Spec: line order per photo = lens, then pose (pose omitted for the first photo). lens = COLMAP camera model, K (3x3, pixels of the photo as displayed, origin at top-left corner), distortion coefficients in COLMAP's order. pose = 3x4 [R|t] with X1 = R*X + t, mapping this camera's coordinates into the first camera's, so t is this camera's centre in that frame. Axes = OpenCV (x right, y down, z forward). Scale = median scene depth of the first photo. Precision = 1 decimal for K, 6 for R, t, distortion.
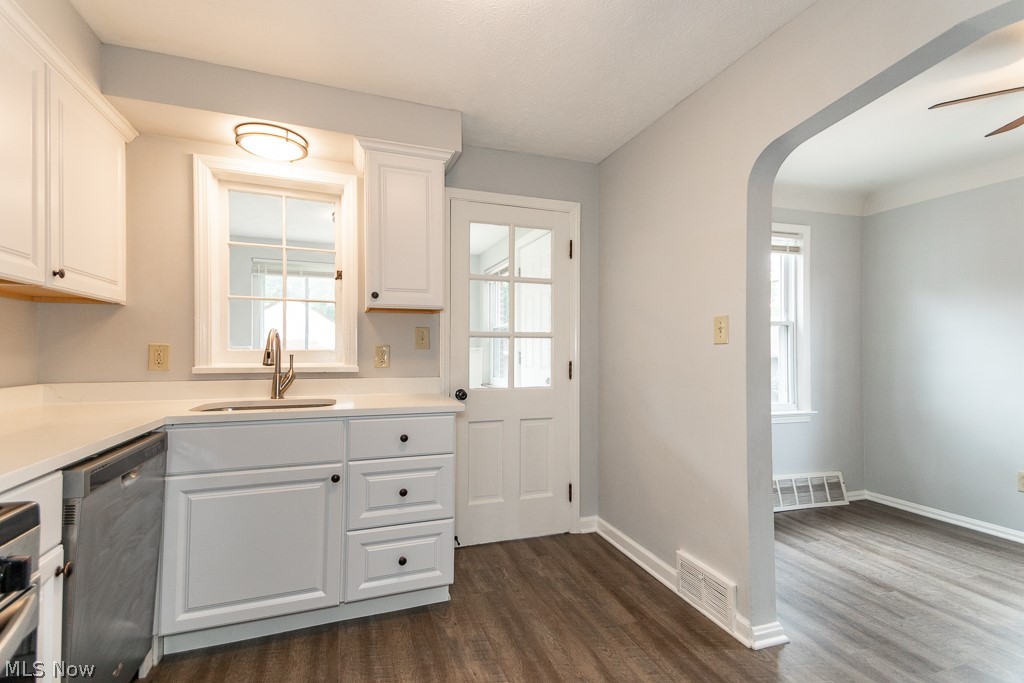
lens RADIAL K [[483.9, 0, 512.0], [0, 483.9, 341.5], [0, 0, 1]] dist [0.015830, -0.000897]
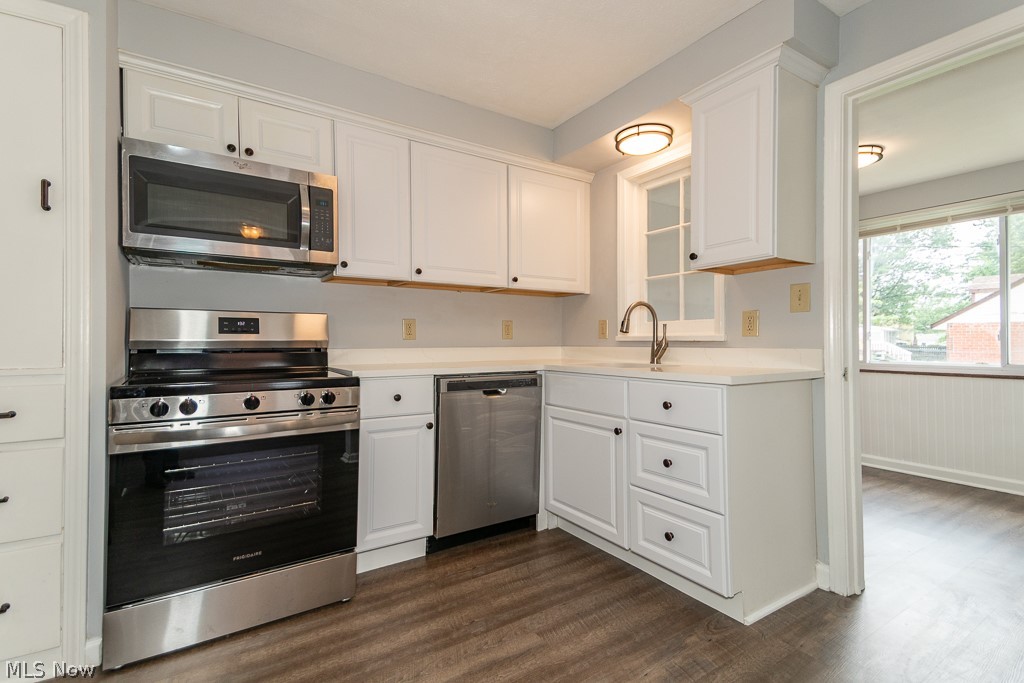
lens RADIAL K [[492.8, 0, 512.0], [0, 492.8, 341.5], [0, 0, 1]] dist [-0.001372, -0.000371]
pose [[0.175993, -0.009604, -0.984345, 0.667103], [0.015695, 0.999853, -0.006949, 0.078970], [0.984266, -0.014227, 0.176118, 0.547687]]
